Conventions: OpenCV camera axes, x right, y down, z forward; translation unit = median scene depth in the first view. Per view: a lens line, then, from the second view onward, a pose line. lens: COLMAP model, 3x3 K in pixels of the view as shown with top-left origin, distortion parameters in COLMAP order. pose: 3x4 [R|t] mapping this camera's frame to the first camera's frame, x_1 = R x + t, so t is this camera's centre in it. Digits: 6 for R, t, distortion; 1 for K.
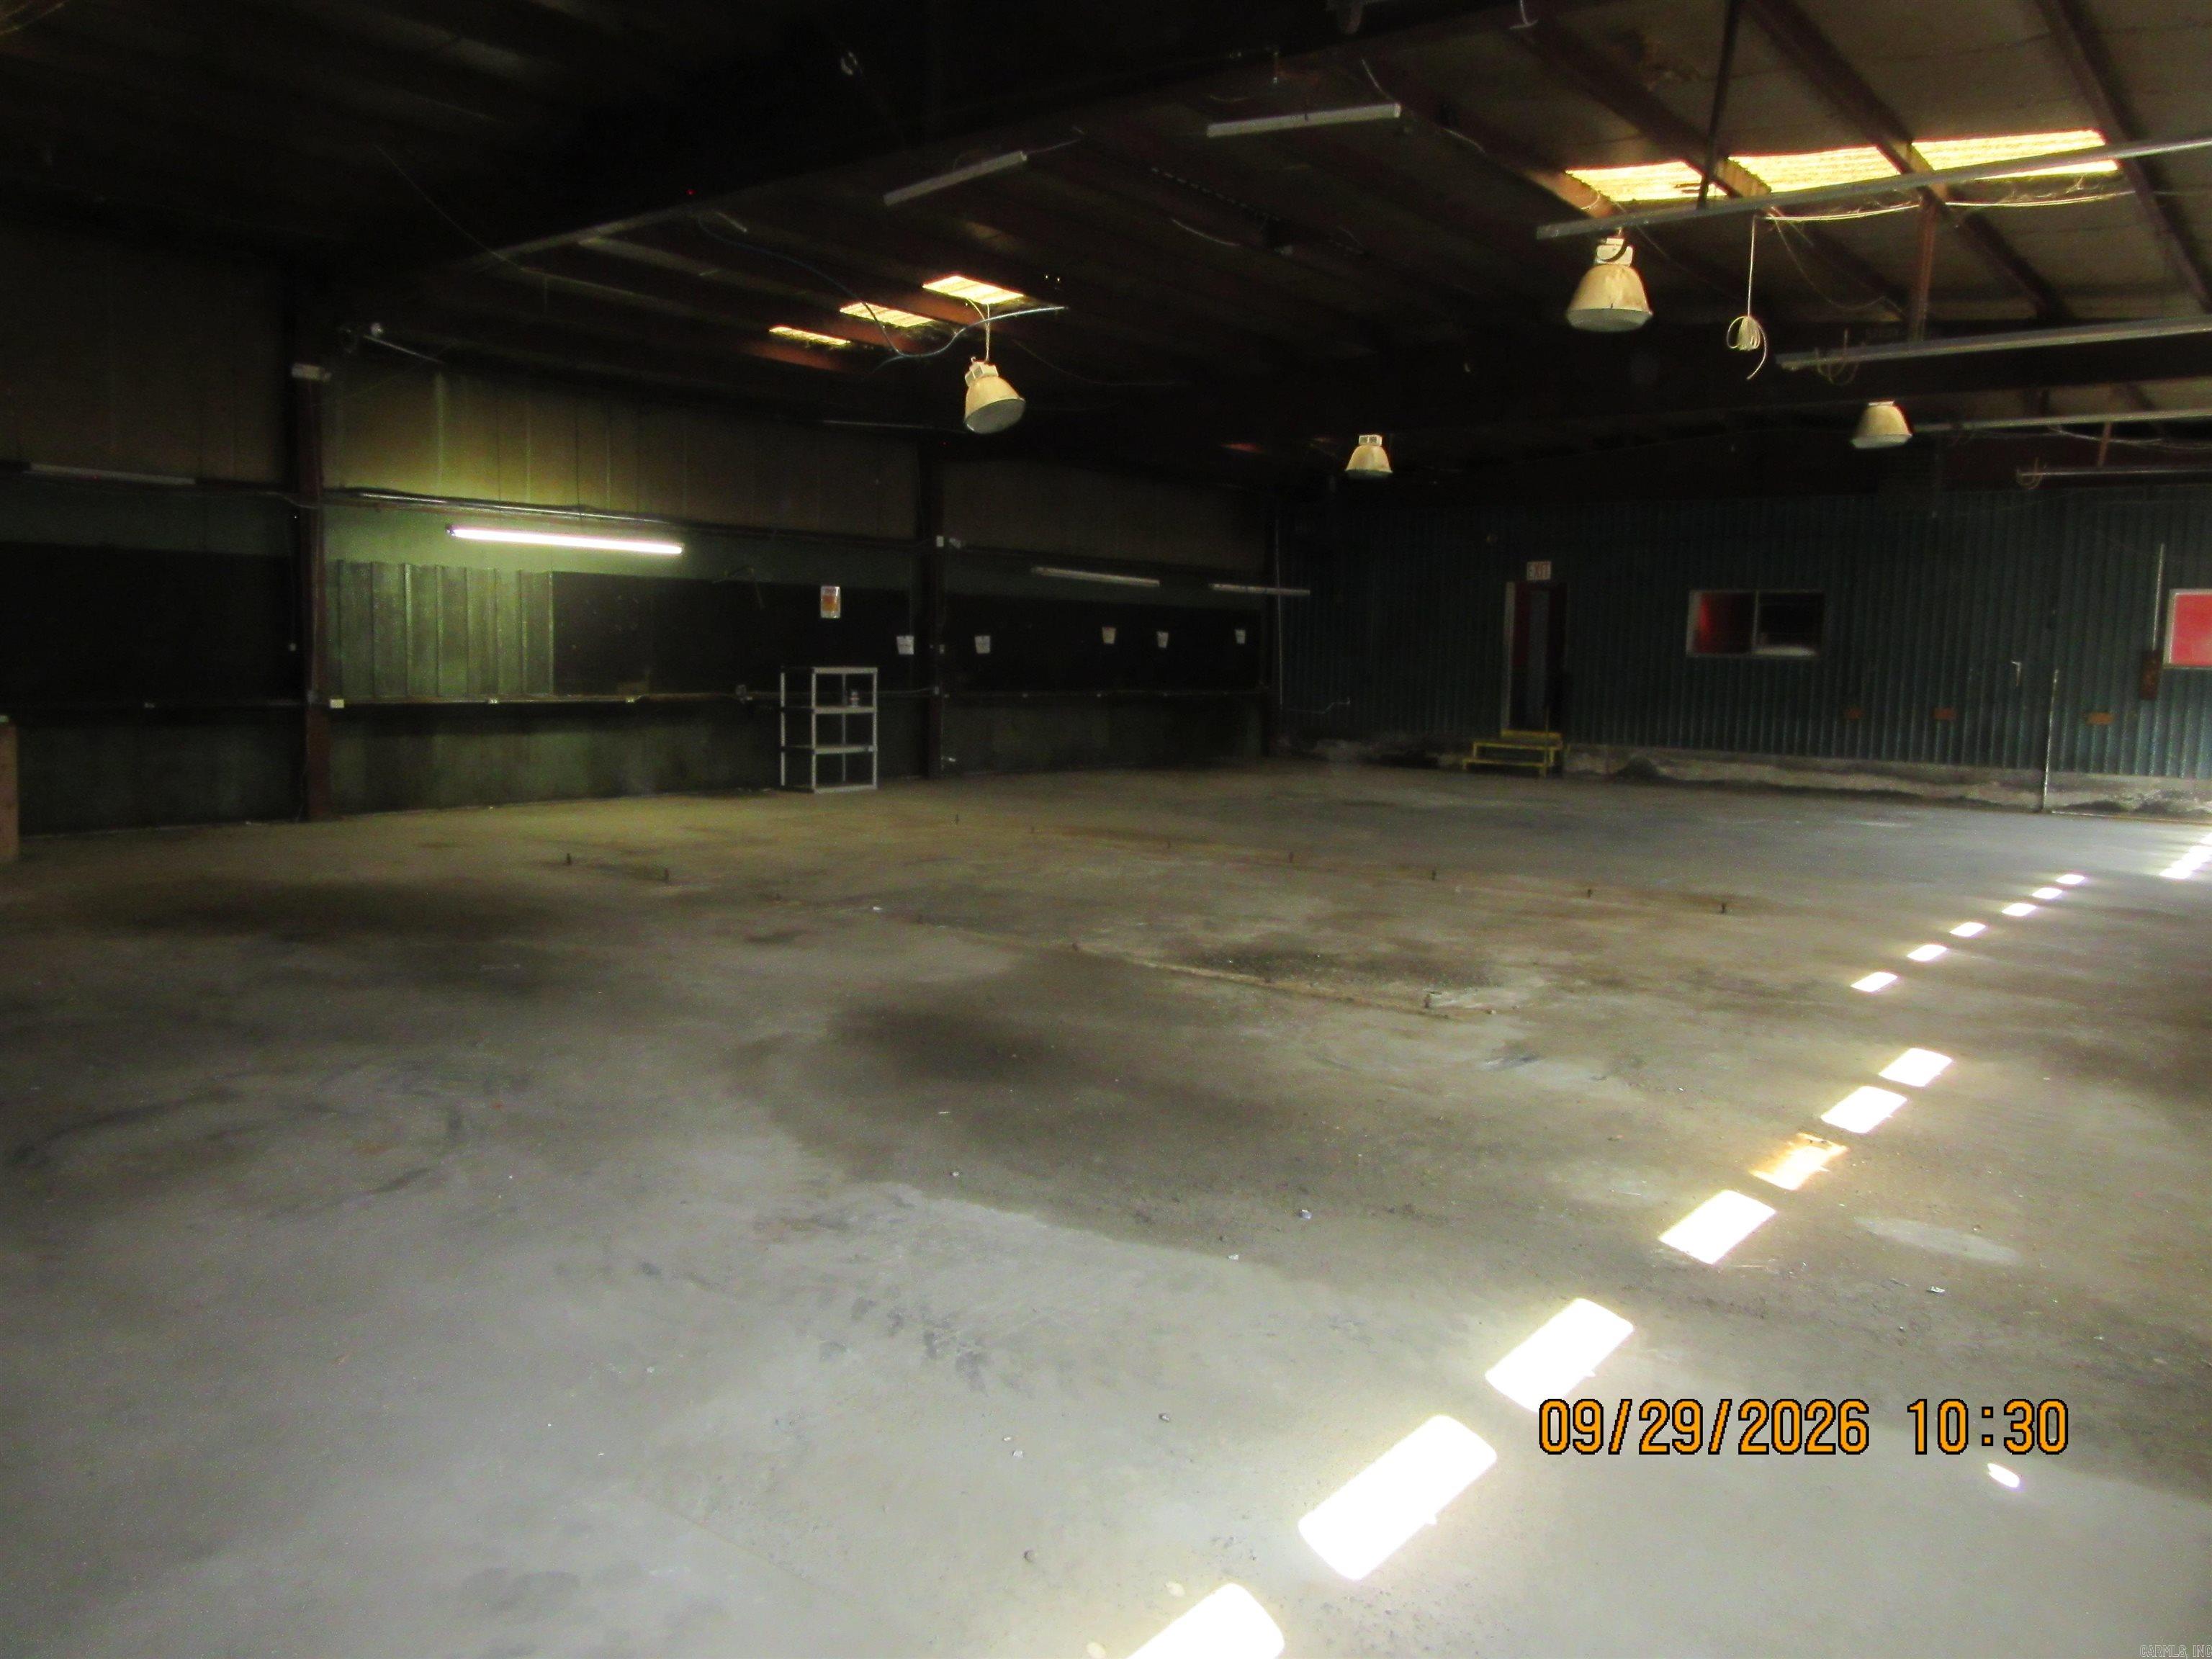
lens RADIAL K [[1642.5, 0, 1107.1], [0, 1642.5, 833.1], [0, 0, 1]] dist [-0.044208, 0.023543]
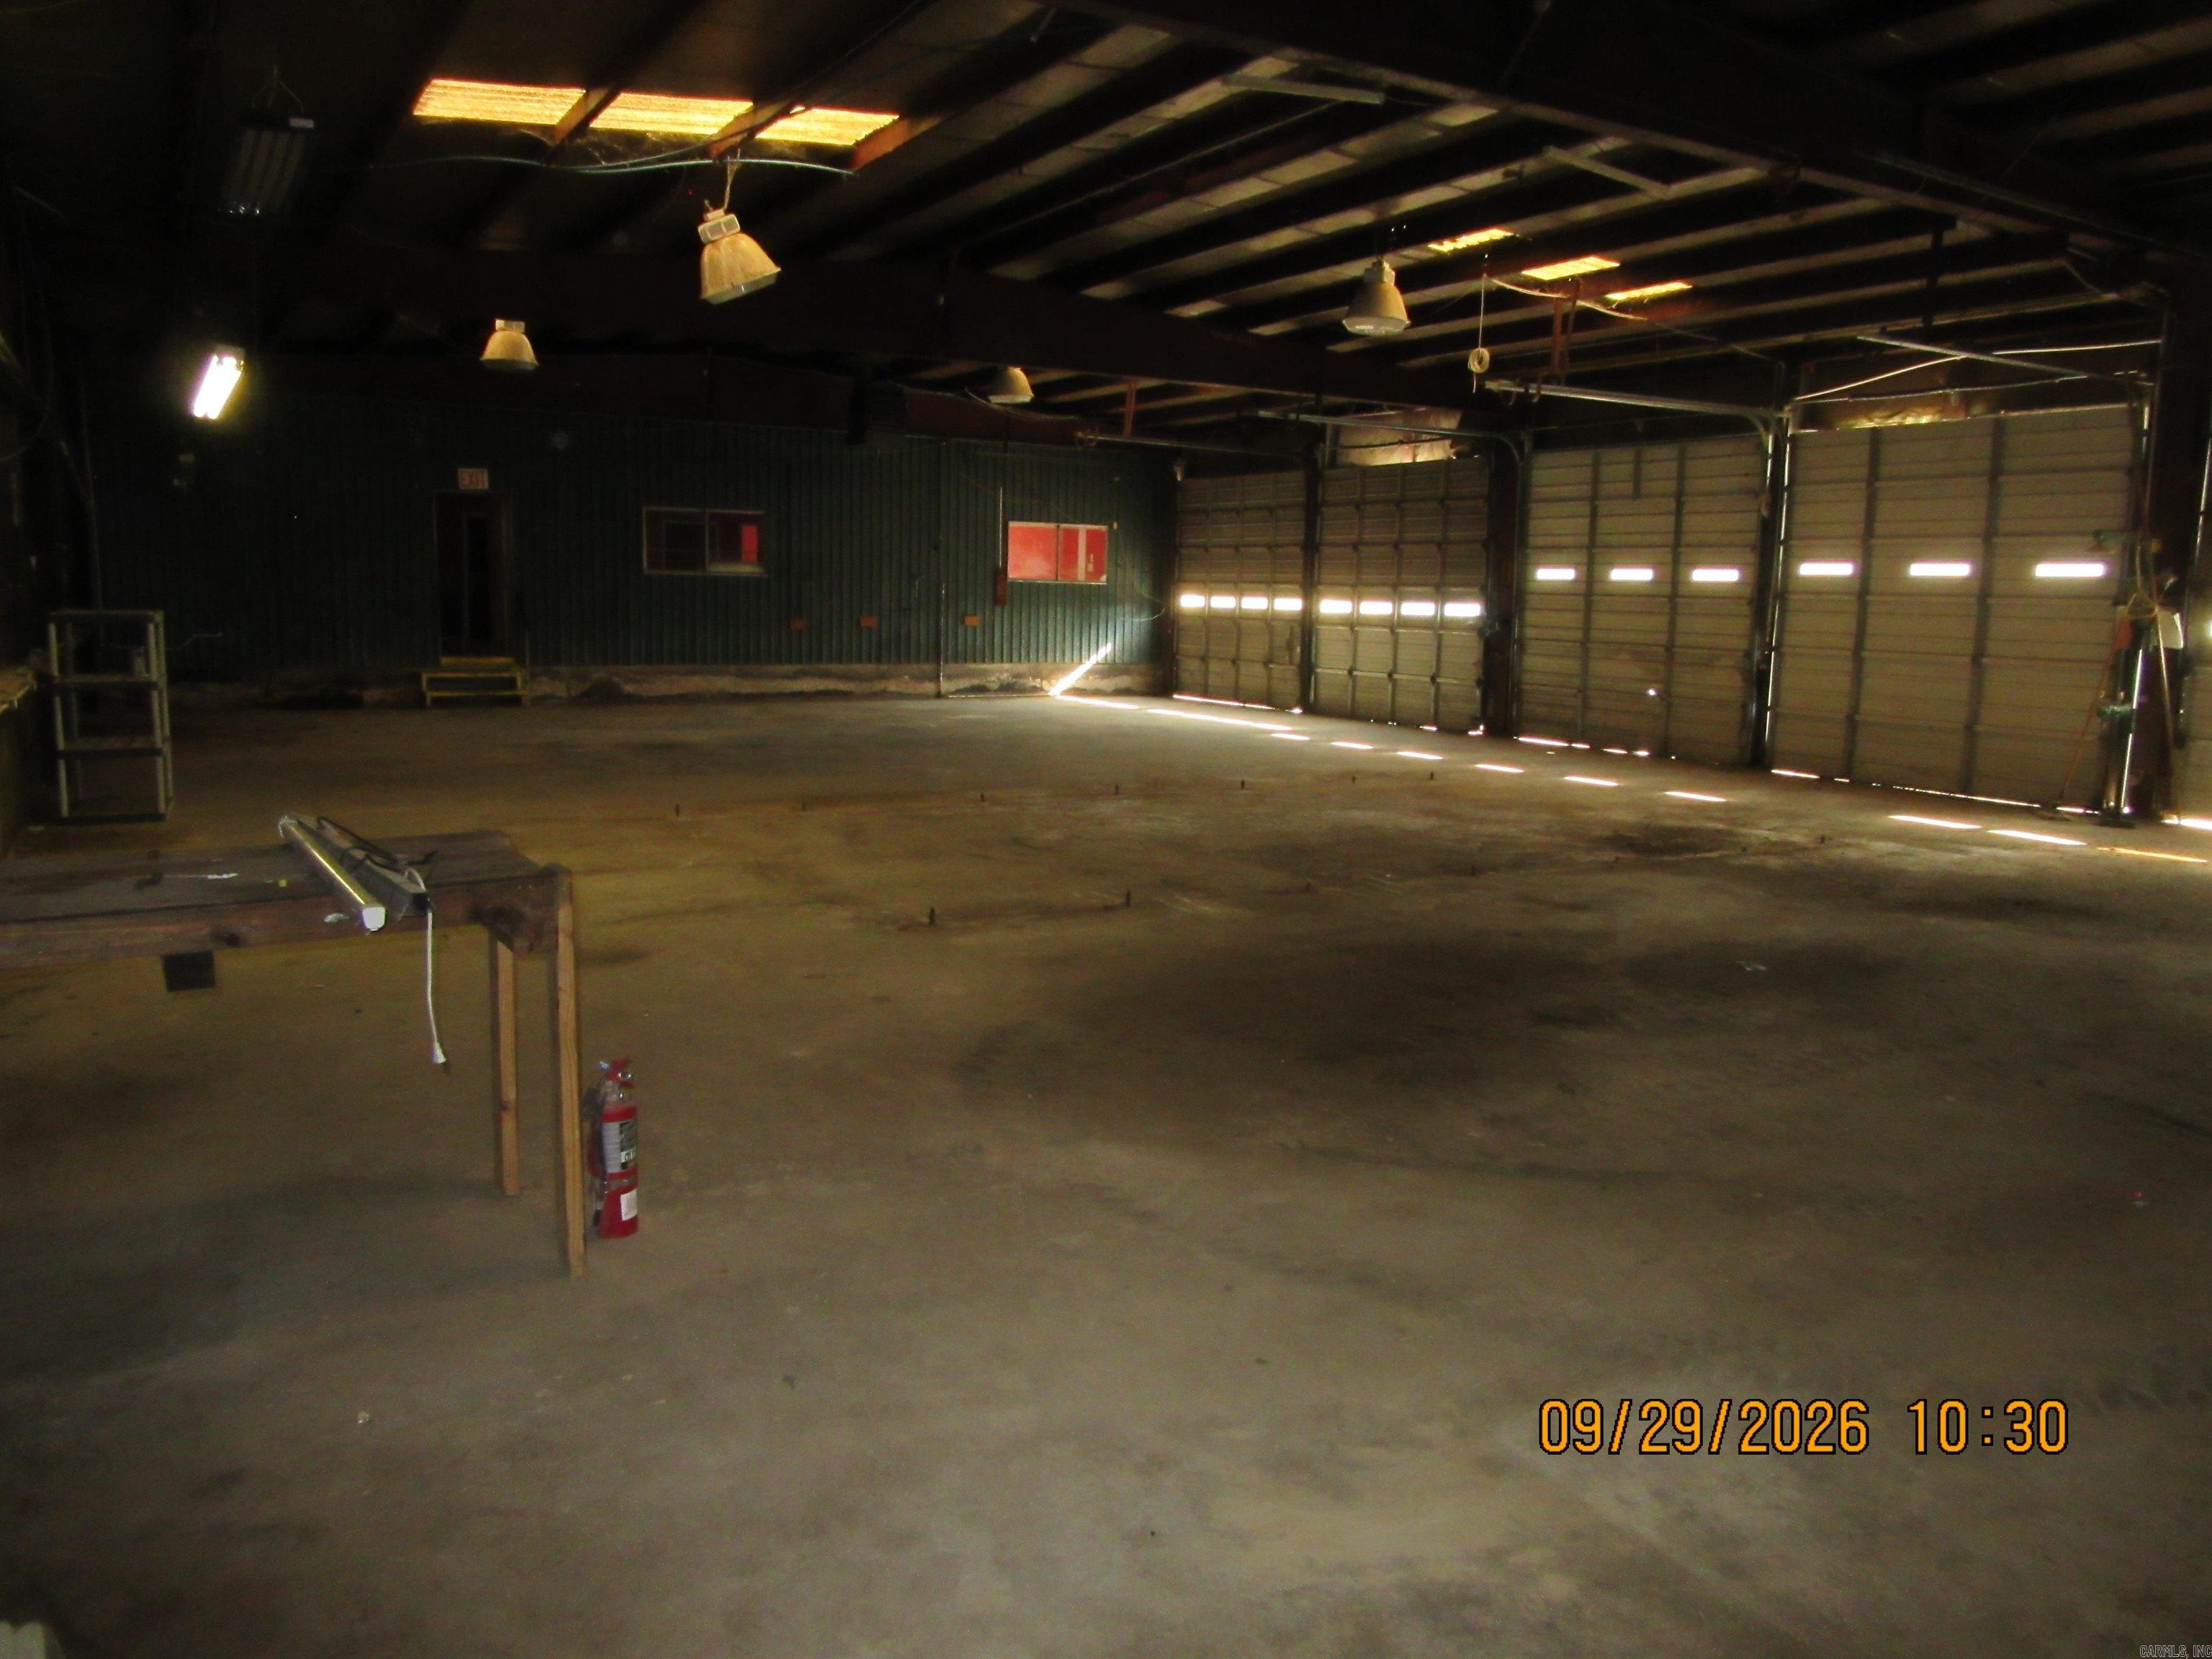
lens RADIAL K [[1642.5, 0, 1128.6], [0, 1642.5, 840.6], [0, 0, 1]] dist [-0.044208, 0.023543]
pose [[0.357777, -0.157104, 0.920497, -0.539824], [0.090977, 0.986921, 0.133081, -0.057130], [-0.929365, 0.036131, 0.367390, 0.387072]]
